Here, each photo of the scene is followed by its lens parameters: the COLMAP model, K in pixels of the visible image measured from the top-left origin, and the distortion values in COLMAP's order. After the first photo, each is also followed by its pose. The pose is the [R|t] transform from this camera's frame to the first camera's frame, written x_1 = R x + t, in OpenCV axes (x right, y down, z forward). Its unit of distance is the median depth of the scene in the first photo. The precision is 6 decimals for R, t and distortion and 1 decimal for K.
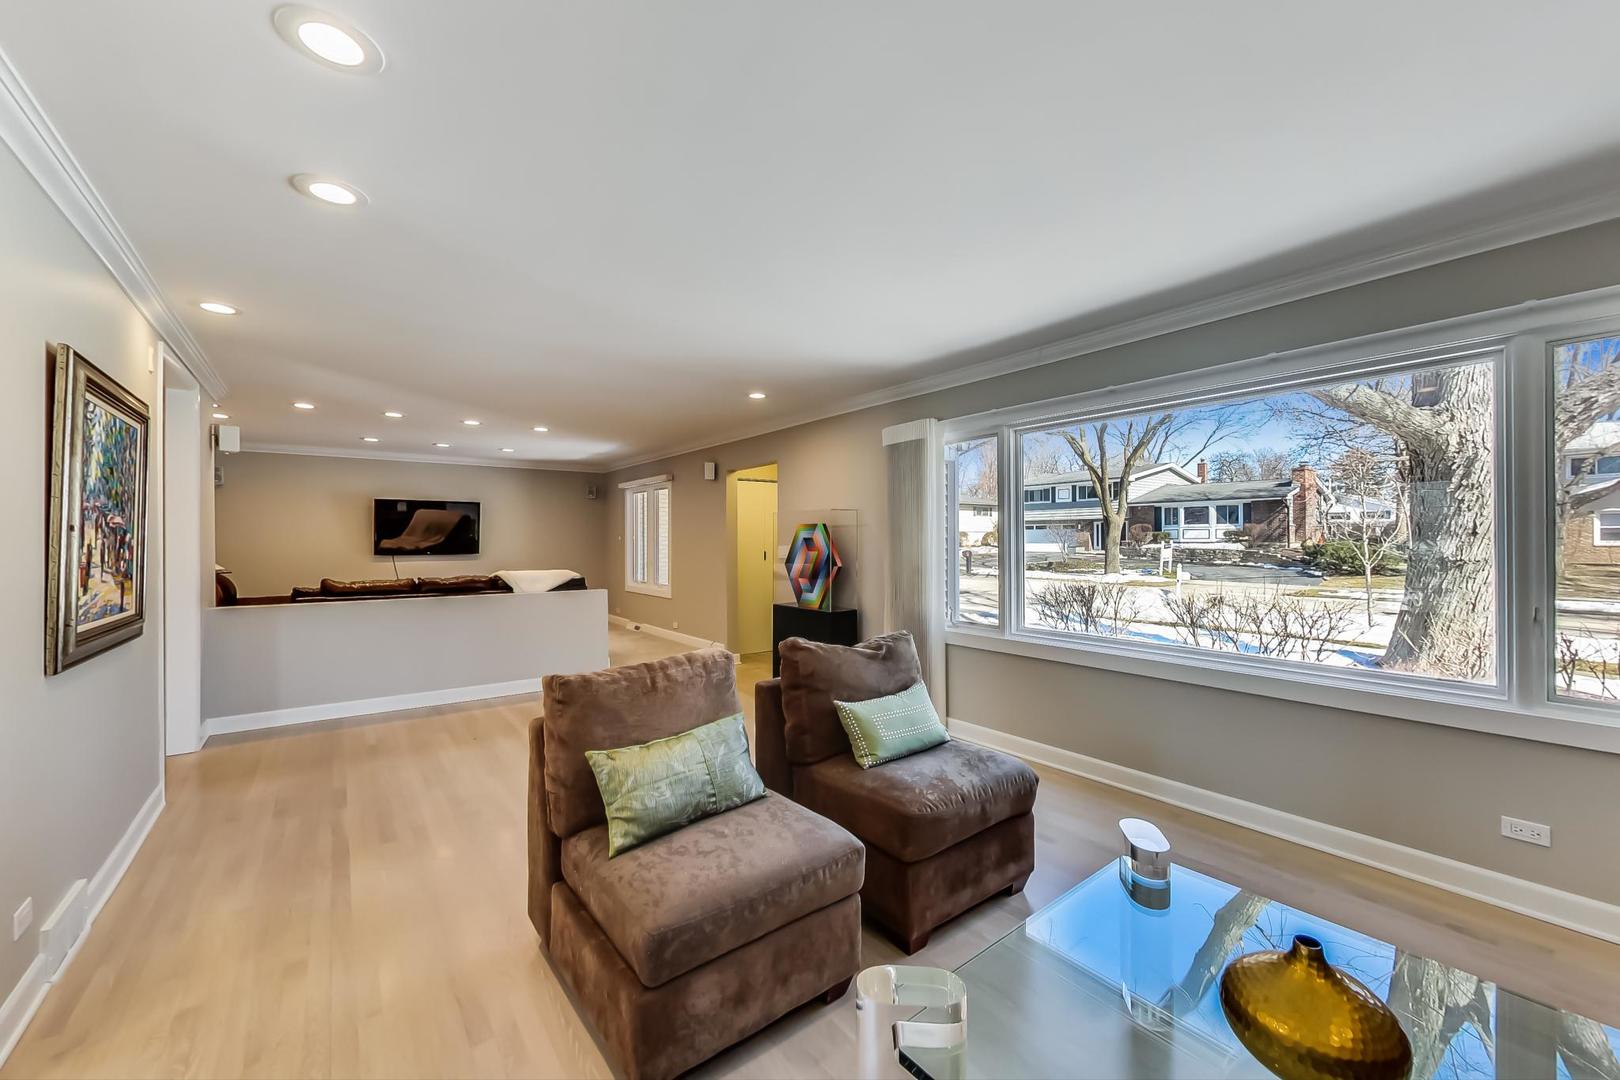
lens RADIAL K [[623.9, 0, 816.7], [0, 623.9, 539.2], [0, 0, 1]] dist [0.002554, -0.000500]
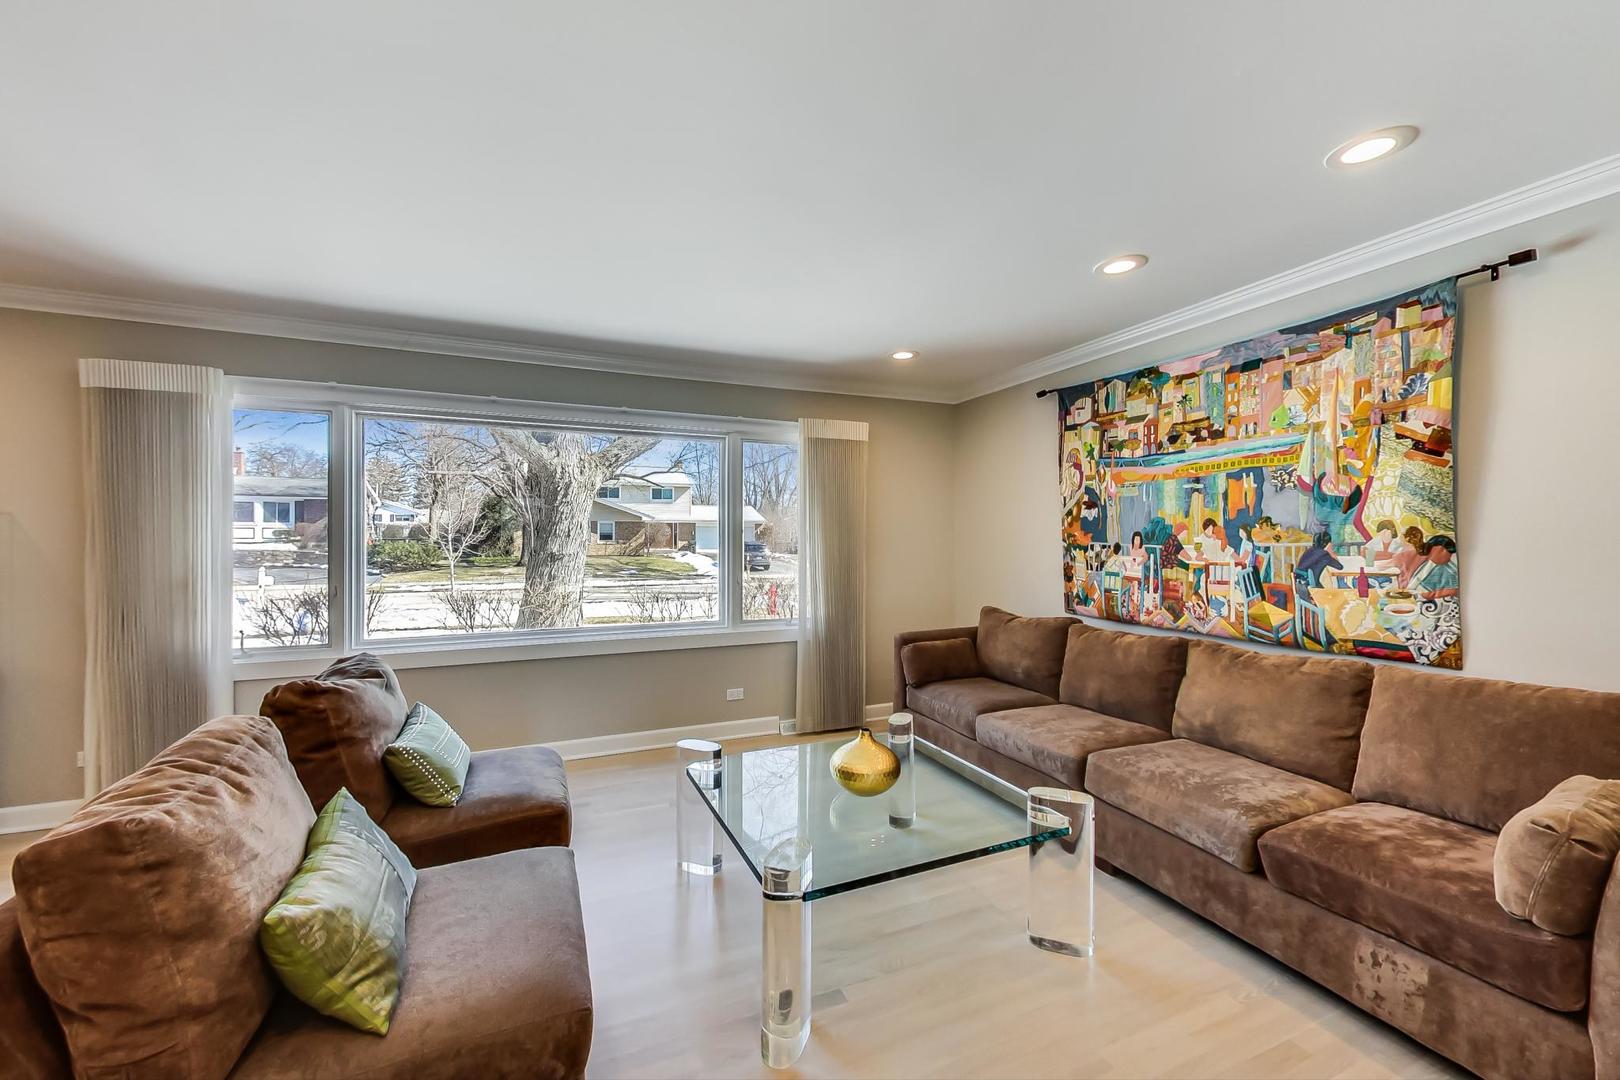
lens RADIAL K [[623.9, 0, 803.4], [0, 623.9, 548.1], [0, 0, 1]] dist [0.002554, -0.000500]
pose [[0.253649, -0.010407, 0.967240, -0.207968], [-0.003285, 0.999927, 0.011620, 0.000071], [-0.967291, -0.006125, 0.253596, 0.103893]]
